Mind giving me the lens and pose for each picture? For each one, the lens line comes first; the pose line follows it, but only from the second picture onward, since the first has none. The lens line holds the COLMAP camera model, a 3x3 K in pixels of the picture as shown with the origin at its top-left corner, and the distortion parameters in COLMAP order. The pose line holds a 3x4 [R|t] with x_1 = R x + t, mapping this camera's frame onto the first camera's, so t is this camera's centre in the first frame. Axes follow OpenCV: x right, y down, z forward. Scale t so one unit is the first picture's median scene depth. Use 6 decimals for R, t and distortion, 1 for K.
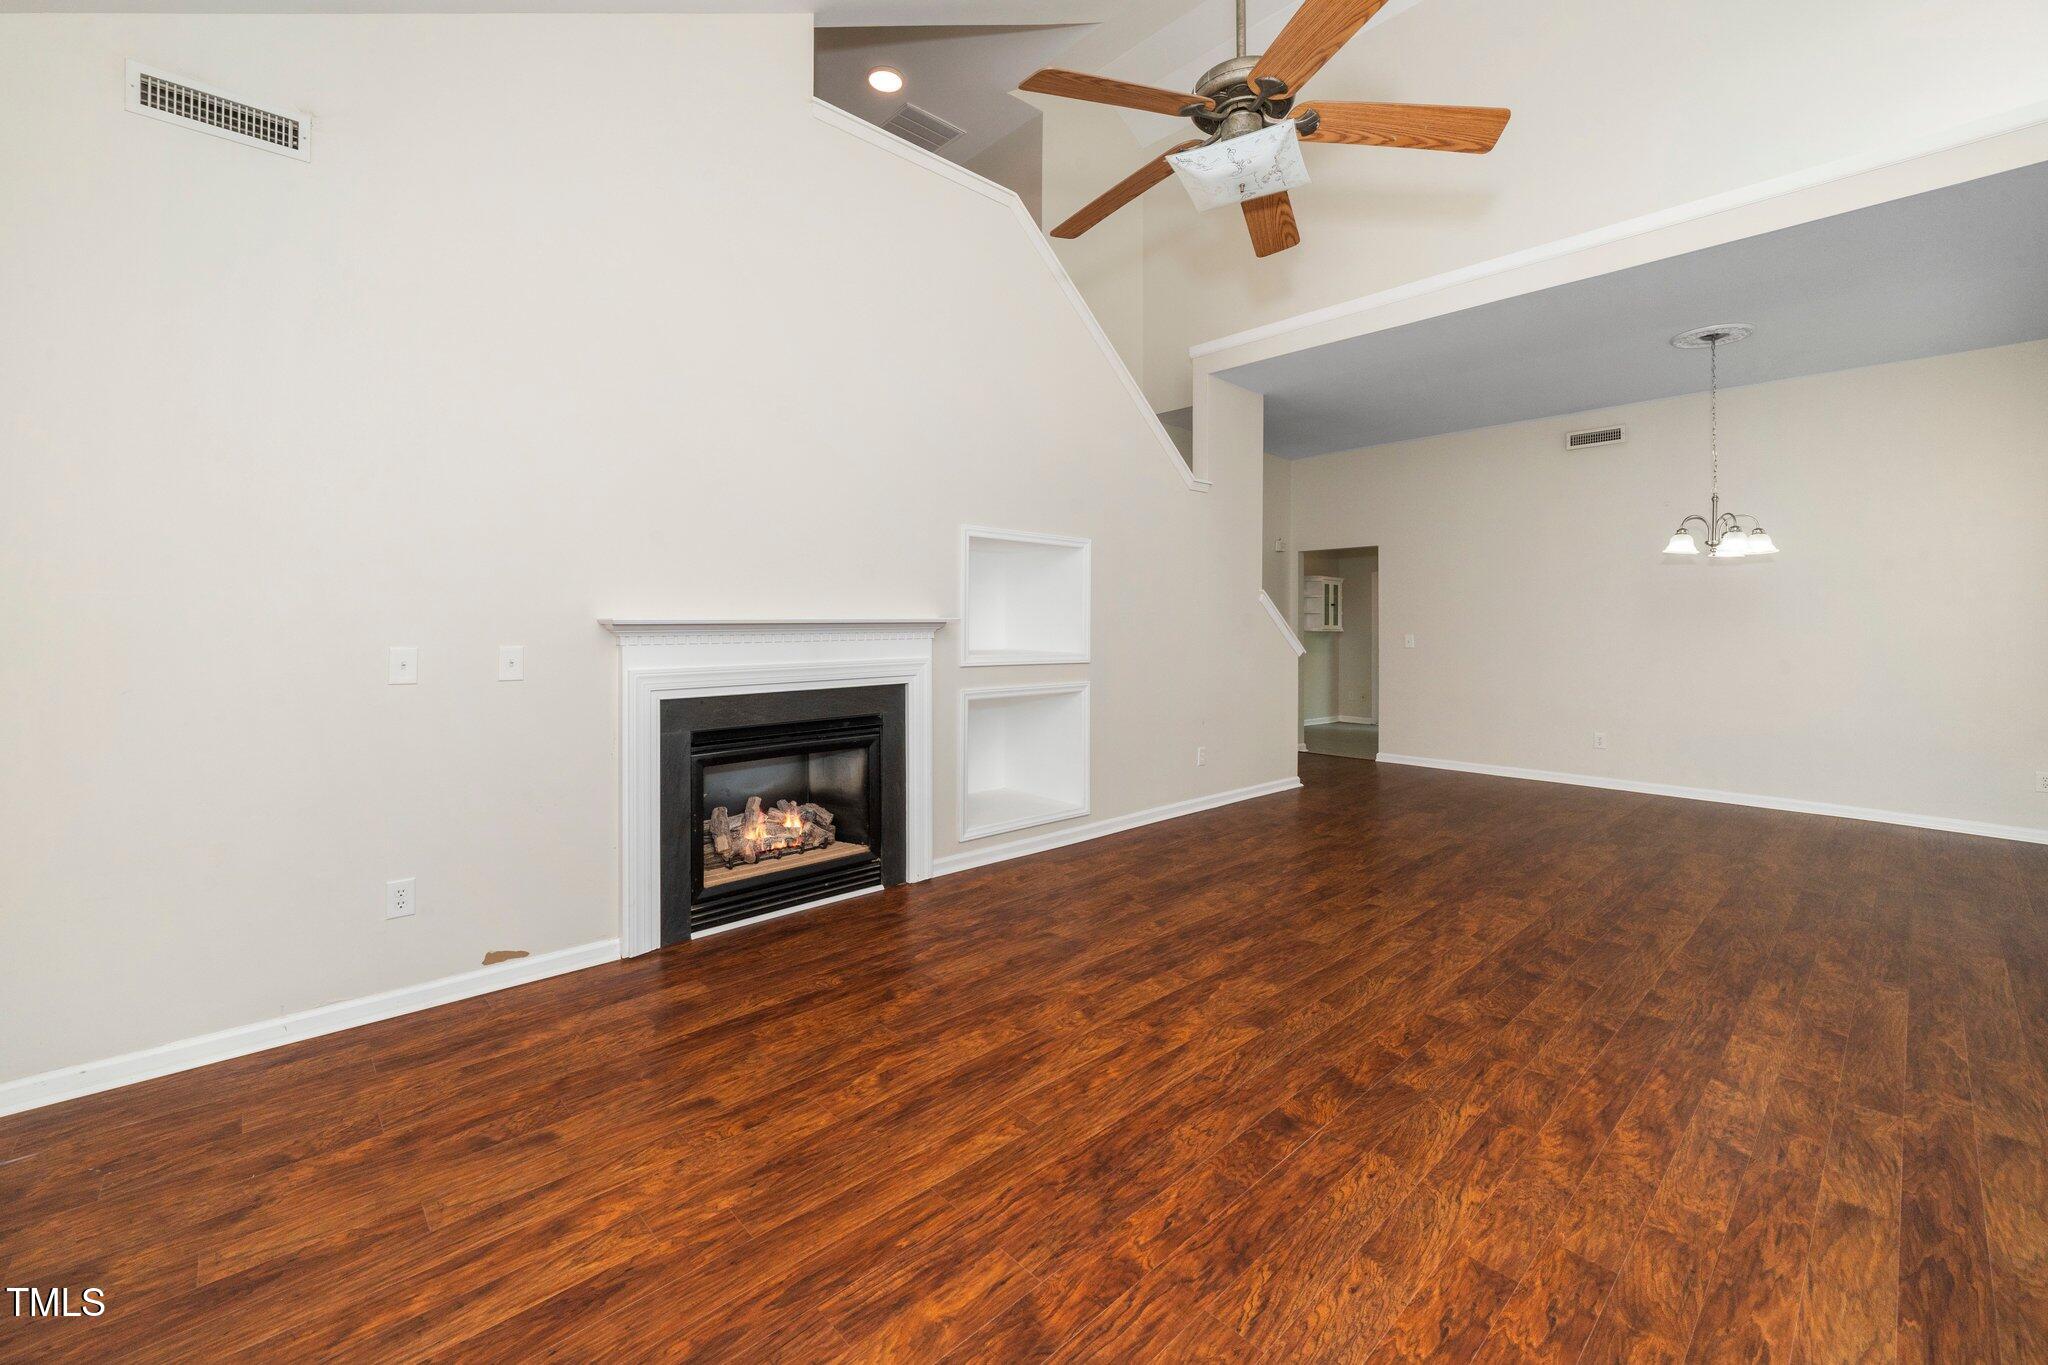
lens RADIAL K [[827.8, 0, 1016.1], [0, 827.8, 642.3], [0, 0, 1]] dist [-0.000907, 0.000295]
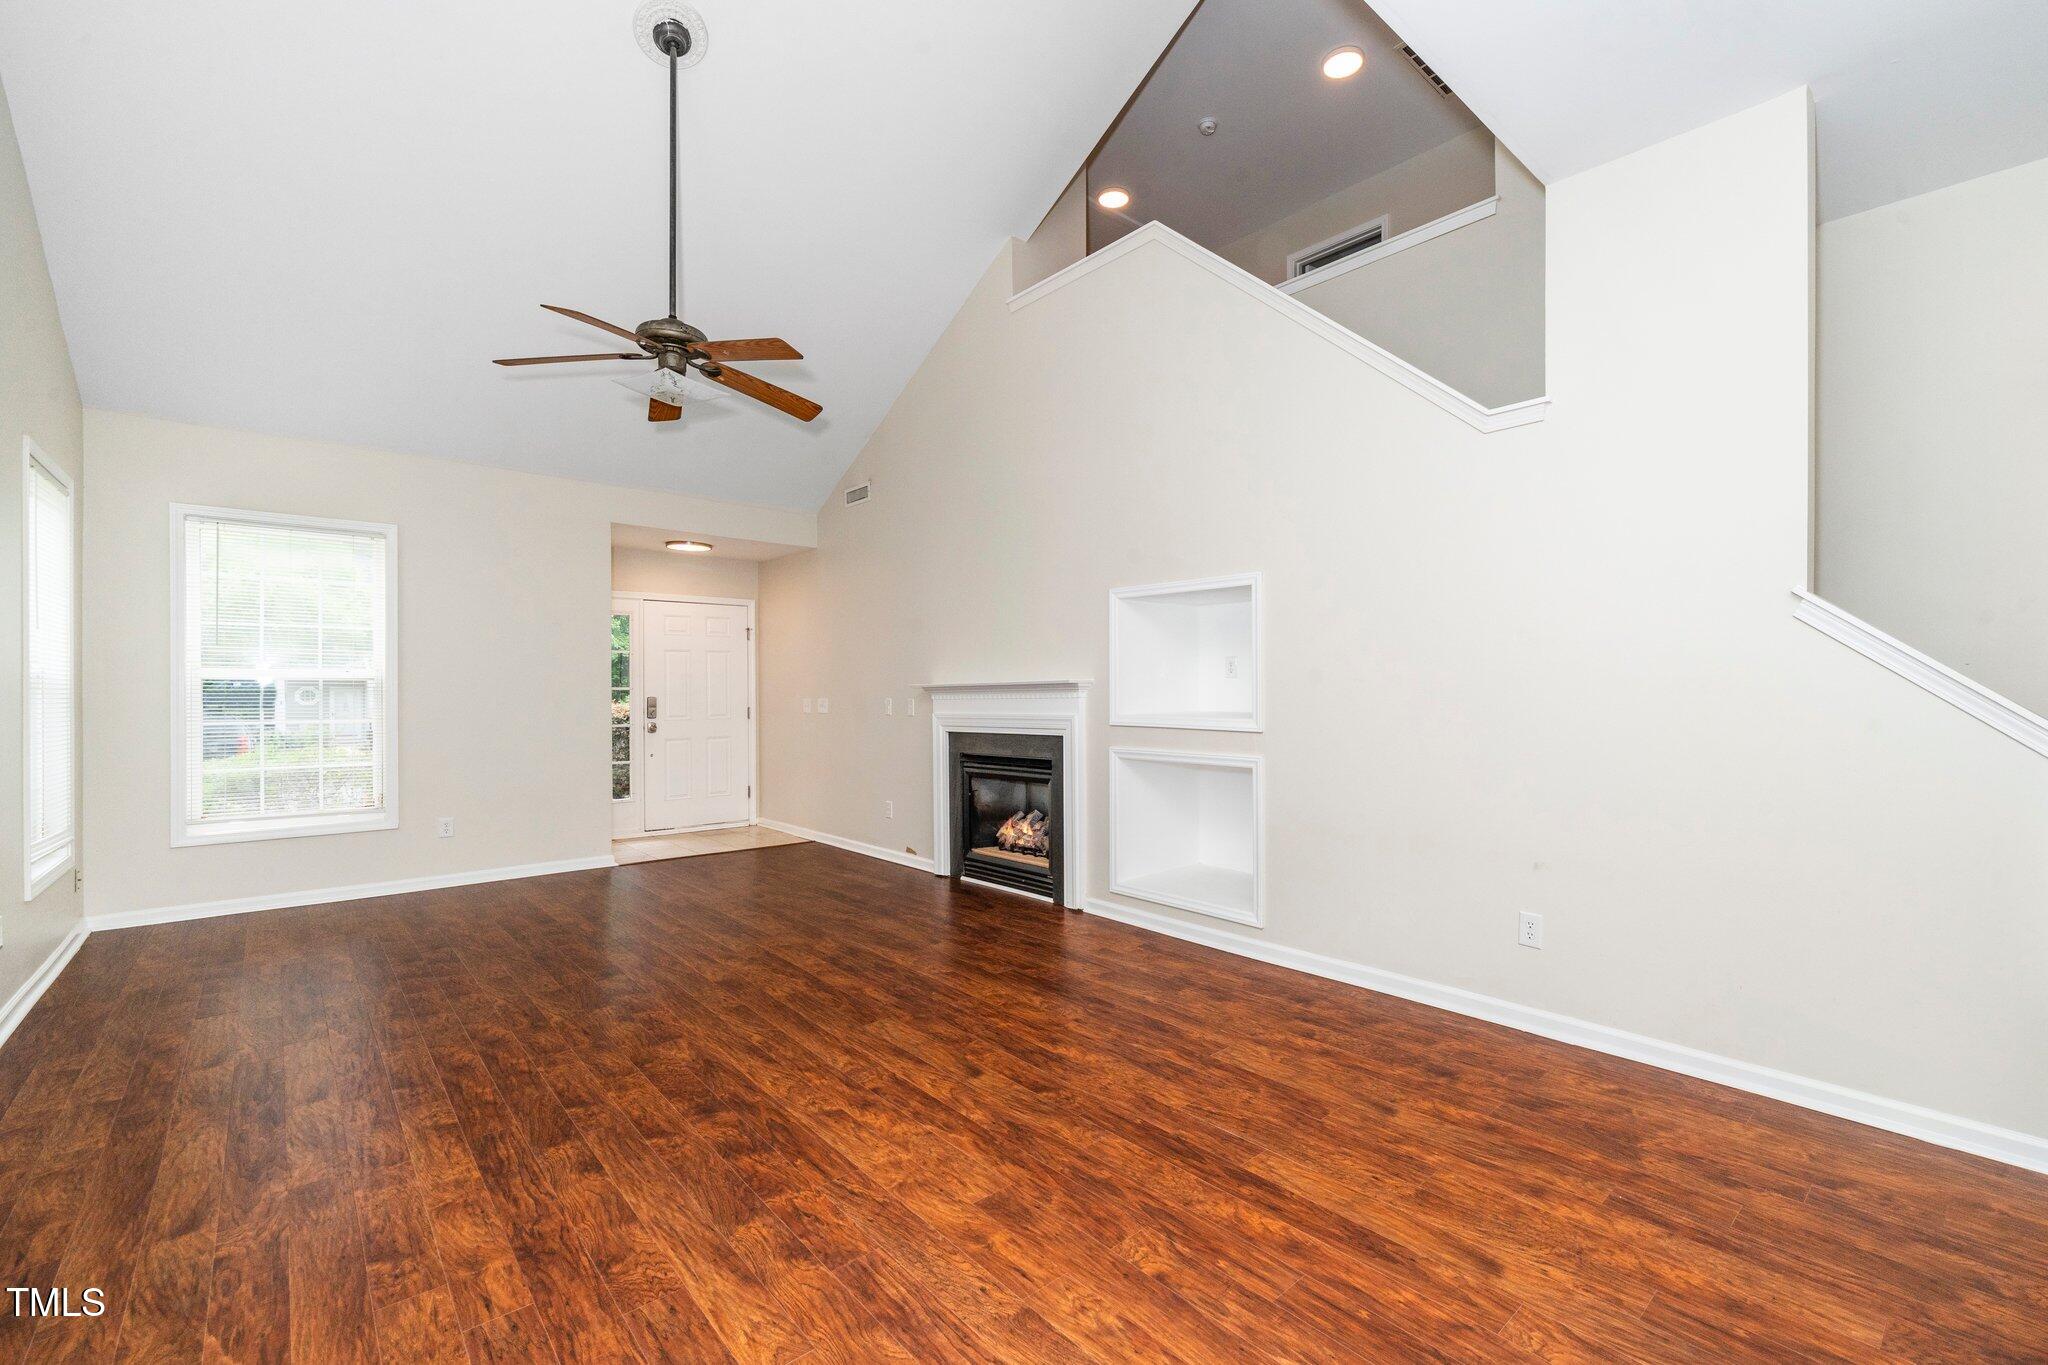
lens RADIAL K [[870.4, 0, 1068.8], [0, 870.4, 688.3], [0, 0, 1]] dist [-0.000698, 0.000023]
pose [[-0.000151, -0.005876, -0.999983, 1.660401], [-0.015155, 0.999868, -0.005873, -0.014126], [0.999885, 0.015154, -0.000240, 1.510620]]
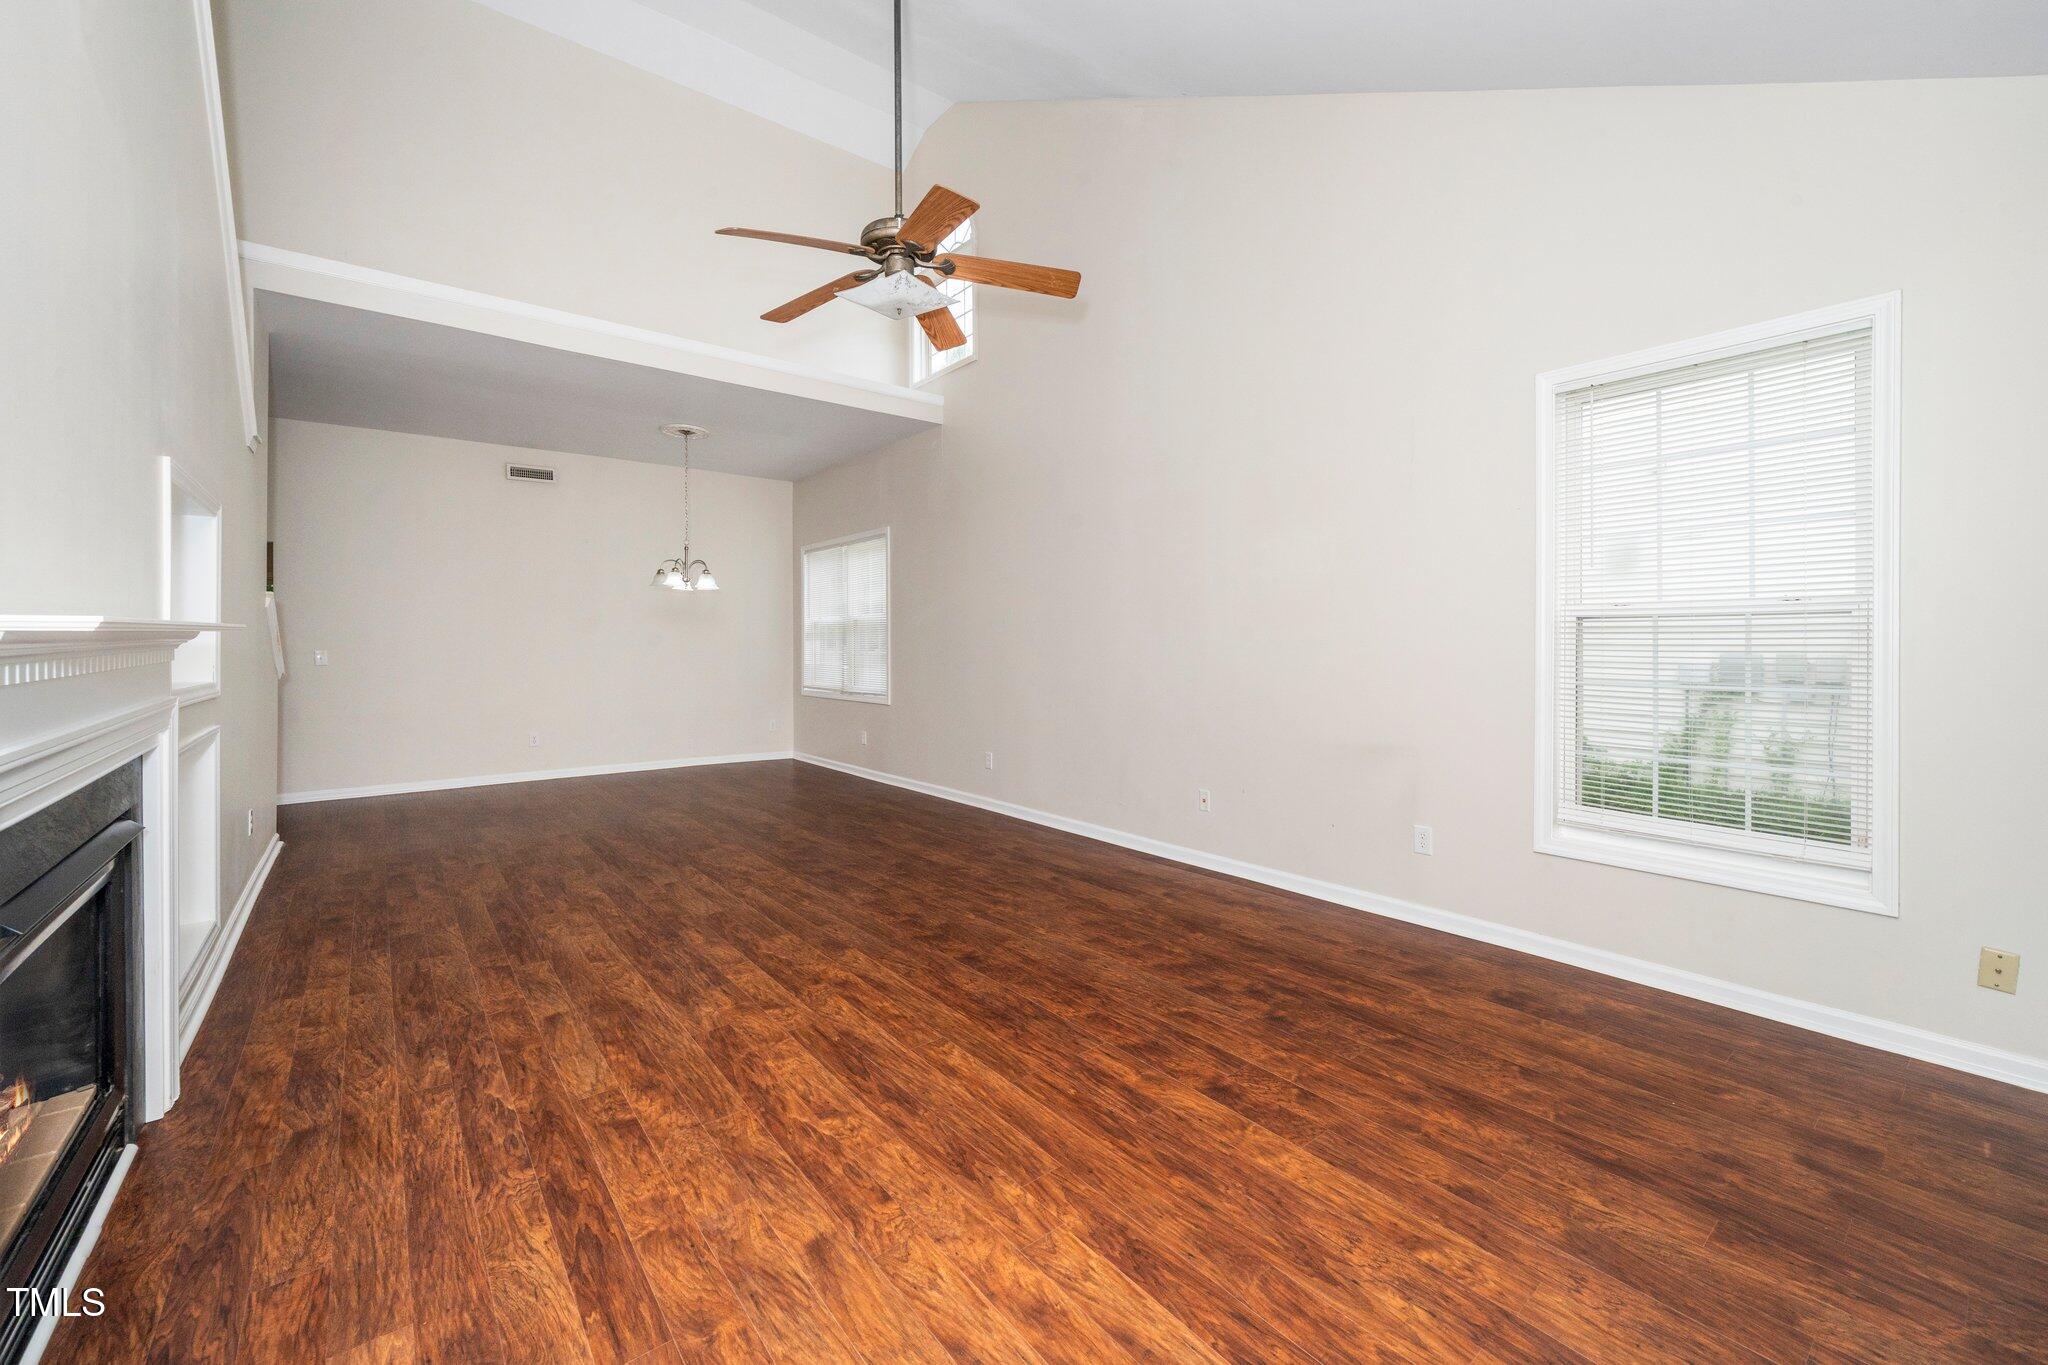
lens RADIAL K [[827.8, 0, 1016.1], [0, 827.8, 642.3], [0, 0, 1]] dist [-0.000907, 0.000295]
pose [[0.076029, -0.005387, 0.997091, -0.929581], [0.022830, 0.999733, 0.003660, -0.007717], [-0.996844, 0.022485, 0.076132, 0.608713]]
